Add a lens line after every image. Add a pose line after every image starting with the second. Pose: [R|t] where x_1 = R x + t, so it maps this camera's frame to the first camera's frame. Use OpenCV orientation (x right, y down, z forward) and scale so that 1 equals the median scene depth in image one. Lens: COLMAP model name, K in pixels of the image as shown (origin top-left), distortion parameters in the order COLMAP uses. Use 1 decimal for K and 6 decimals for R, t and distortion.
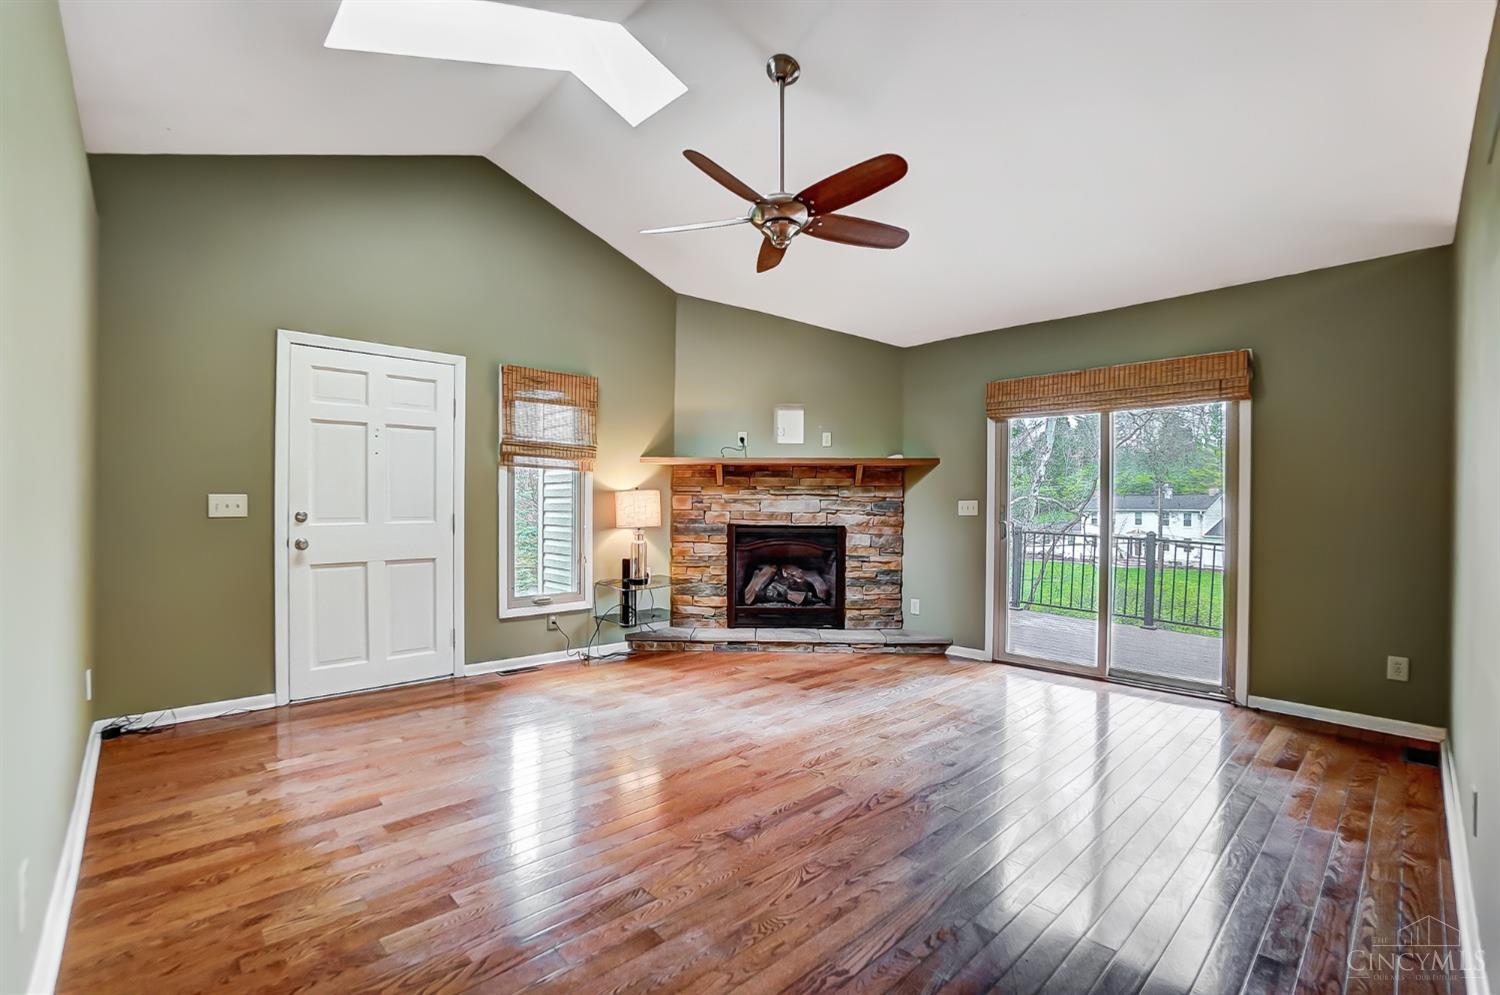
lens RADIAL K [[662.0, 0, 746.9], [0, 662.0, 505.8], [0, 0, 1]] dist [-0.060681, 0.024144]
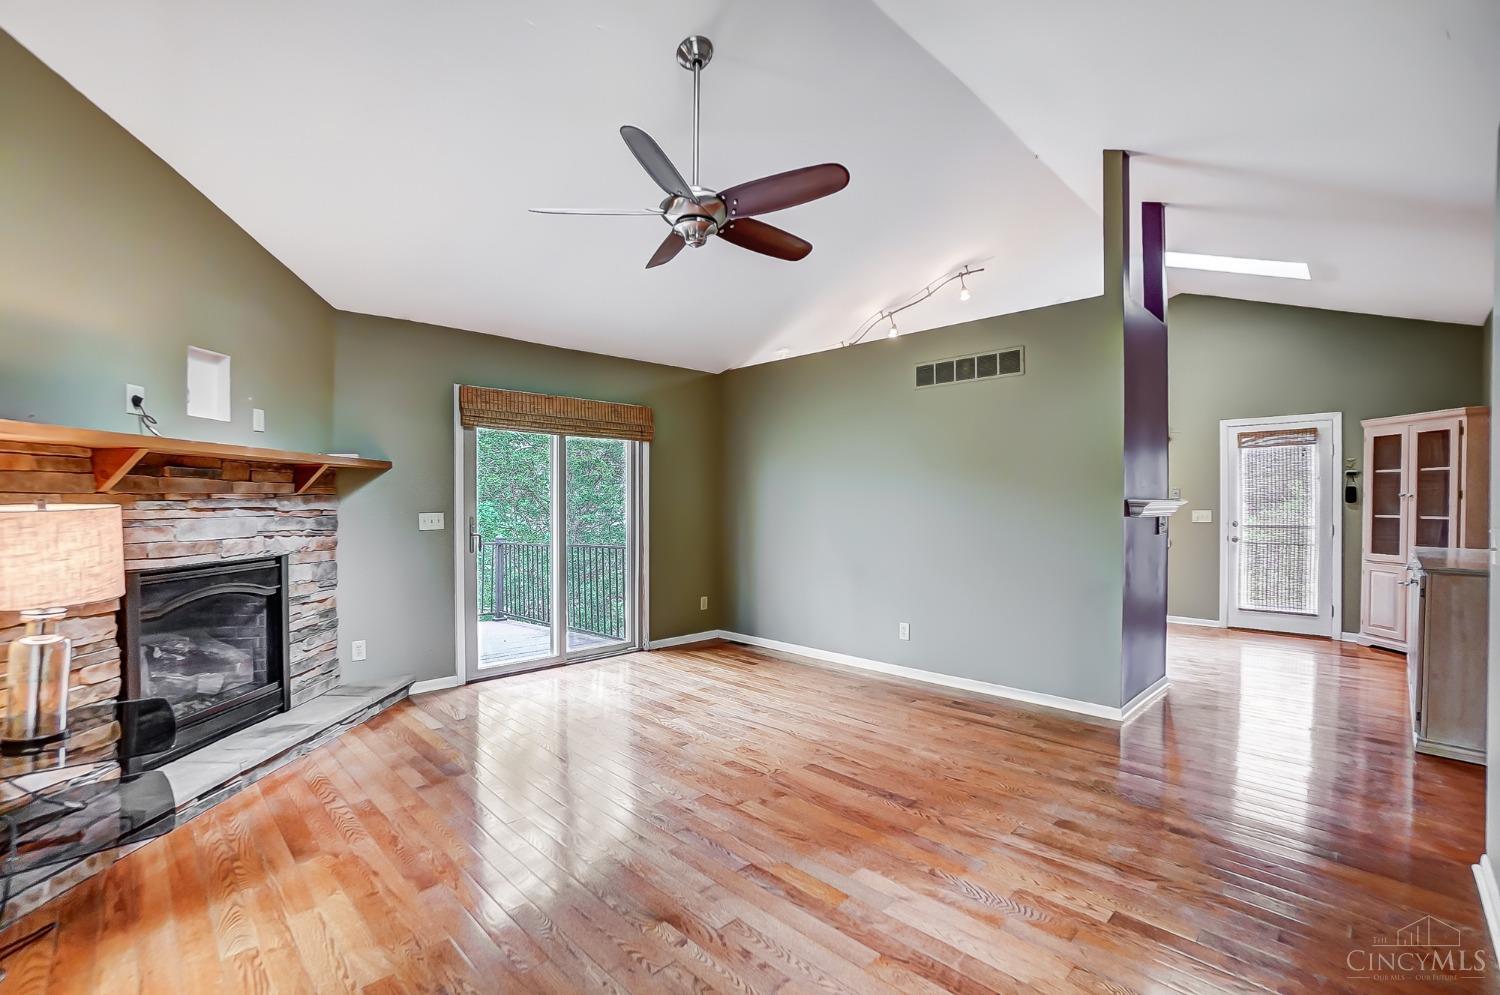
lens RADIAL K [[662.0, 0, 746.9], [0, 662.0, 505.8], [0, 0, 1]] dist [-0.060681, 0.024144]
pose [[-0.013514, -0.011834, 0.999839, -0.504261], [0.003756, 0.999922, 0.011886, -0.024402], [-0.999902, 0.003916, -0.013469, 0.546057]]
